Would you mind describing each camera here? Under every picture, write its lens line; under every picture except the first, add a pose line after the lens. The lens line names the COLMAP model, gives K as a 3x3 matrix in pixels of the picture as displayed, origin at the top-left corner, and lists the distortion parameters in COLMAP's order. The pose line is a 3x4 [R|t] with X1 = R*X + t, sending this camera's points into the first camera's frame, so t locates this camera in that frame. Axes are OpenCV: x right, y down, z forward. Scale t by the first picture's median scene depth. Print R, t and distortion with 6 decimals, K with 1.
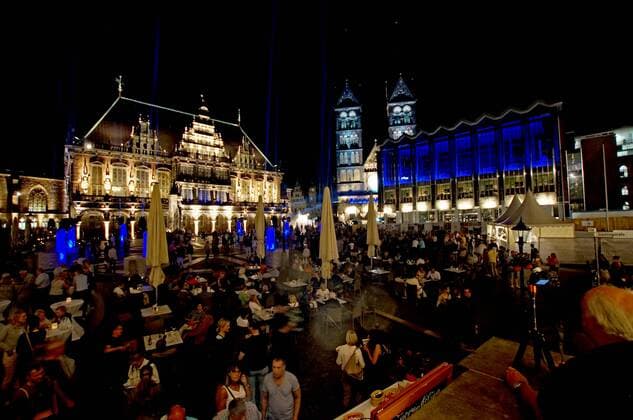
lens RADIAL K [[278.1, 0, 313.7], [0, 278.1, 214.5], [0, 0, 1]] dist [-0.027823, 0.001227]
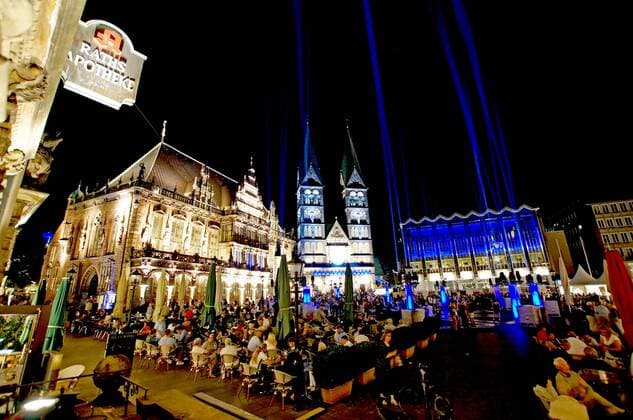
lens RADIAL K [[278.1, 0, 313.7], [0, 278.1, 214.5], [0, 0, 1]] dist [-0.027823, 0.001227]
pose [[0.922920, 0.106634, 0.369929, -0.541409], [-0.006665, 0.965158, -0.261583, 0.025027], [-0.384933, 0.238954, 0.891475, 0.069748]]
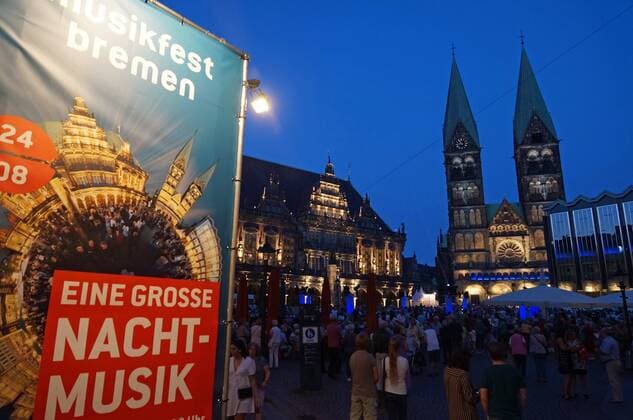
lens RADIAL K [[430.4, 0, 316.2], [0, 430.4, 213.3], [0, 0, 1]] dist [0.001180, 0.003993]
pose [[0.994264, 0.006463, -0.106758, -0.293380], [-0.026794, 0.981393, -0.190130, 0.024126], [0.103543, 0.191900, 0.975937, -0.302896]]
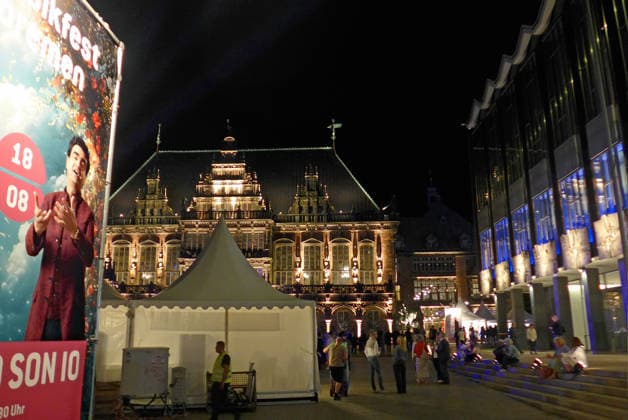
lens RADIAL K [[535.7, 0, 314.0], [0, 535.7, 210.0], [0, 0, 1]] dist [-0.045257, -0.000778]
pose [[0.687919, -0.148654, -0.710401, 0.578420], [0.010861, 0.980799, -0.194719, 0.015259], [0.725706, 0.126235, 0.676325, 0.330620]]
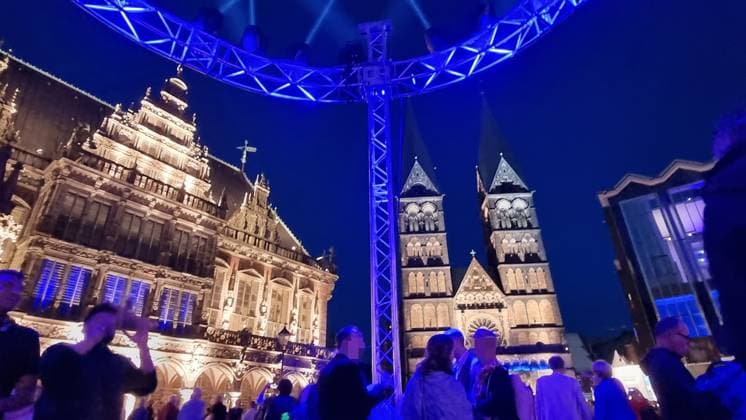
lens RADIAL K [[419.4, 0, 373.0], [0, 419.4, 210.0], [0, 0, 1]] dist [0.000237, -0.001516]
pose [[0.987879, 0.073344, 0.136807, -0.186552], [-0.006214, 0.899312, -0.437263, 0.046492], [-0.155103, 0.431112, 0.888867, 0.489339]]
